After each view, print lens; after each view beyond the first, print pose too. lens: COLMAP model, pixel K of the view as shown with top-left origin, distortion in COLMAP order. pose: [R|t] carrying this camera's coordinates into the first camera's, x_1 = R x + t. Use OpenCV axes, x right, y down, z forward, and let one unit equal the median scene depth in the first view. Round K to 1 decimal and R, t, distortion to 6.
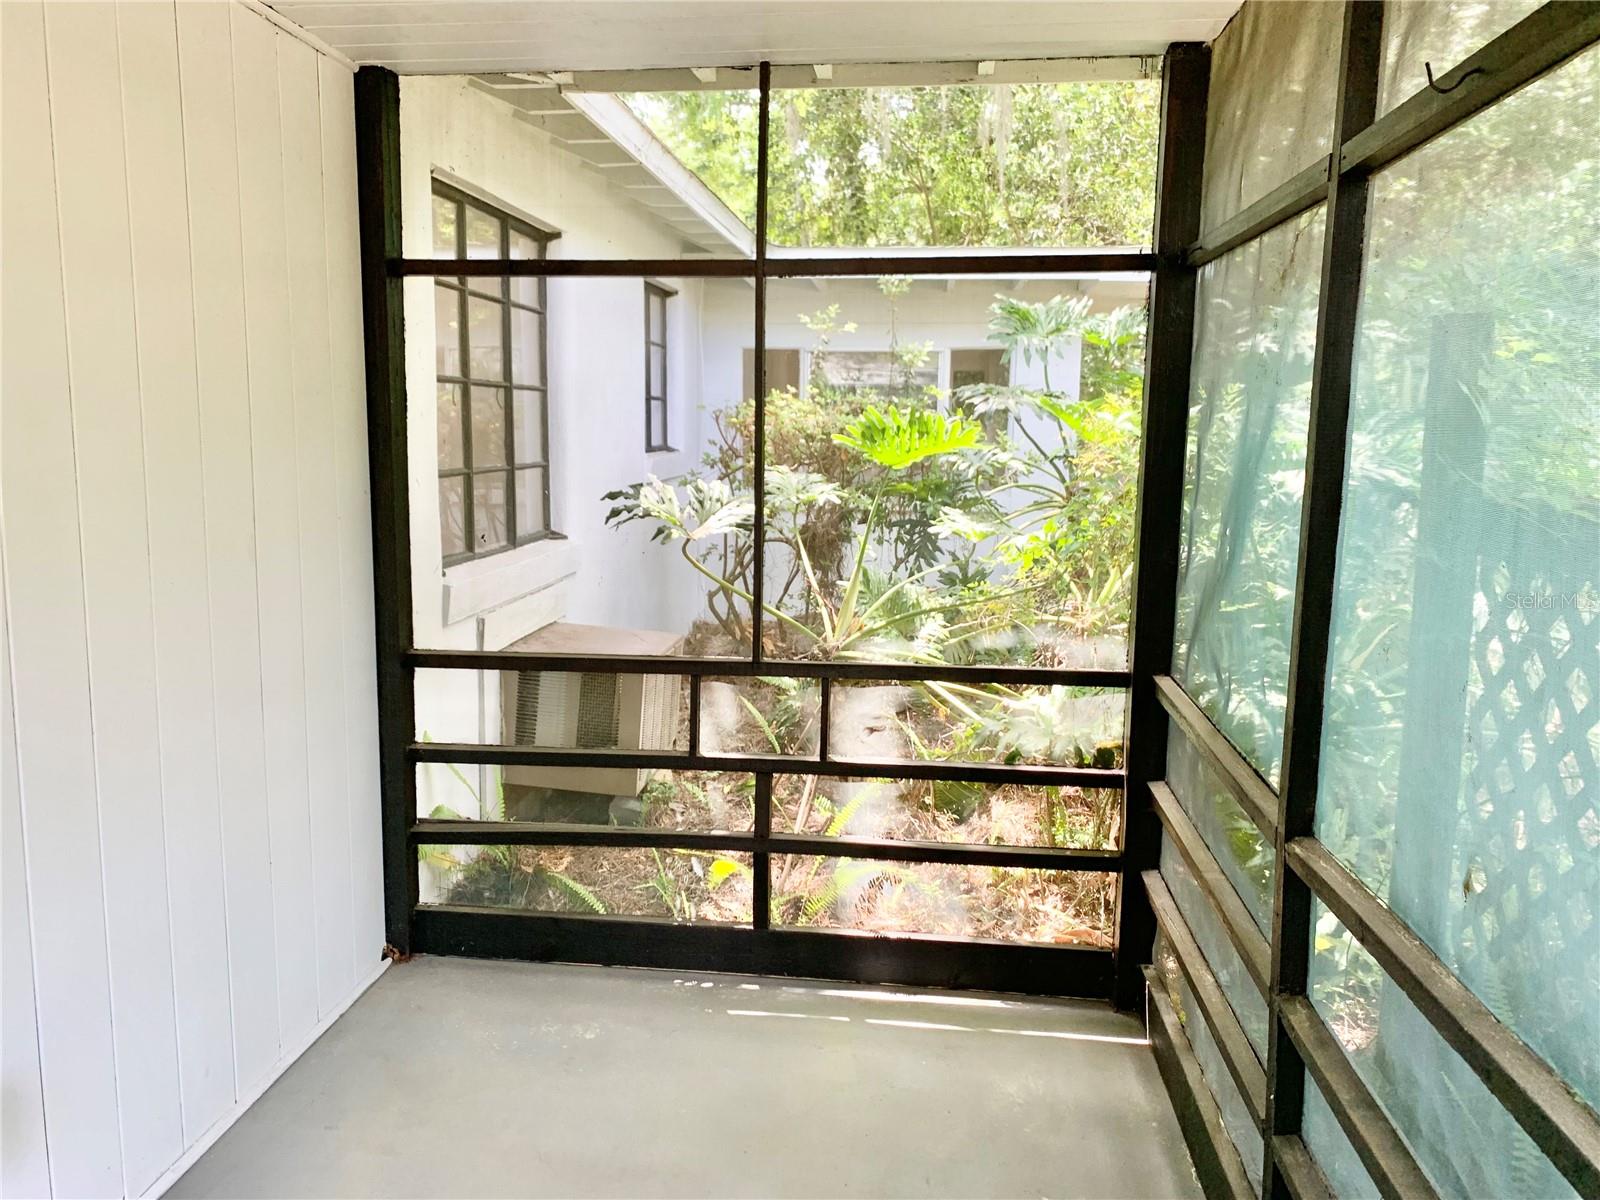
lens RADIAL K [[1218.9, 0, 800.6], [0, 1218.9, 596.4], [0, 0, 1]] dist [0.056715, -0.070083]
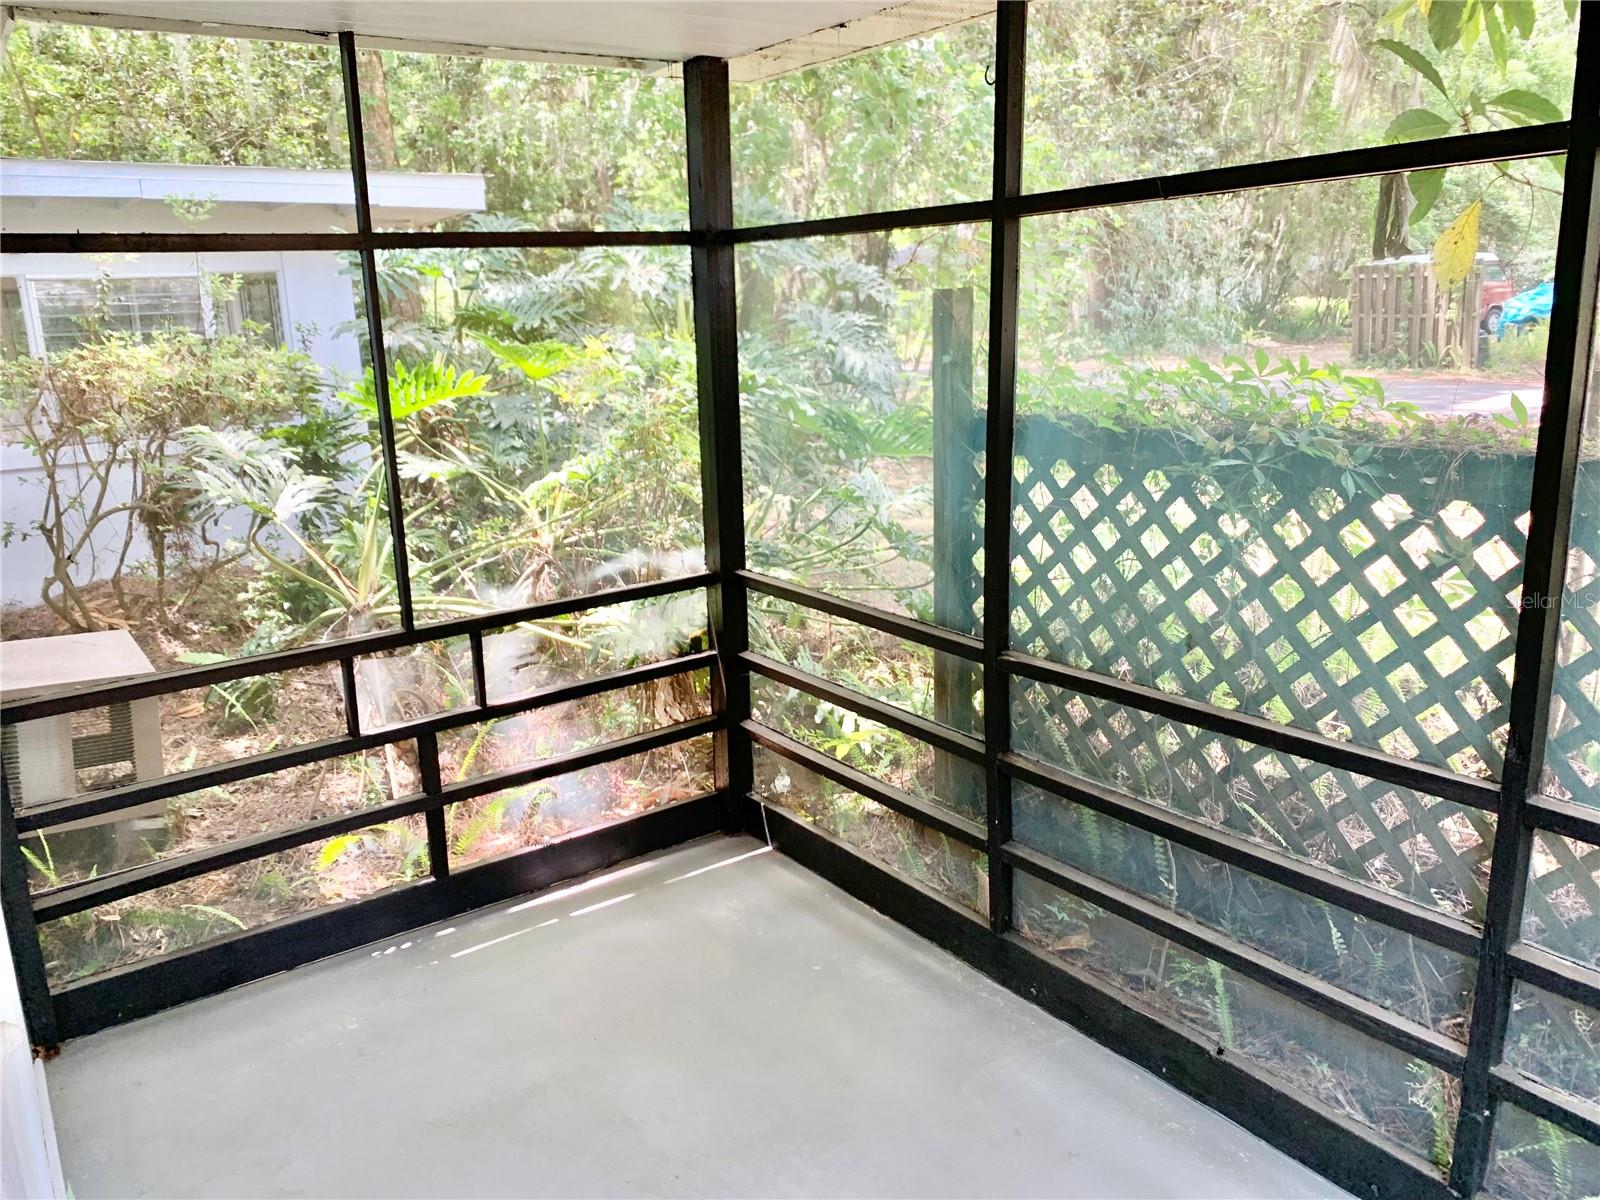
lens RADIAL K [[1218.9, 0, 798.8], [0, 1218.9, 596.6], [0, 0, 1]] dist [0.056715, -0.070083]
pose [[0.744434, -0.199967, 0.637049, -0.435825], [0.137105, 0.979549, 0.147259, -0.080533], [-0.653468, -0.022282, 0.756626, 0.002901]]
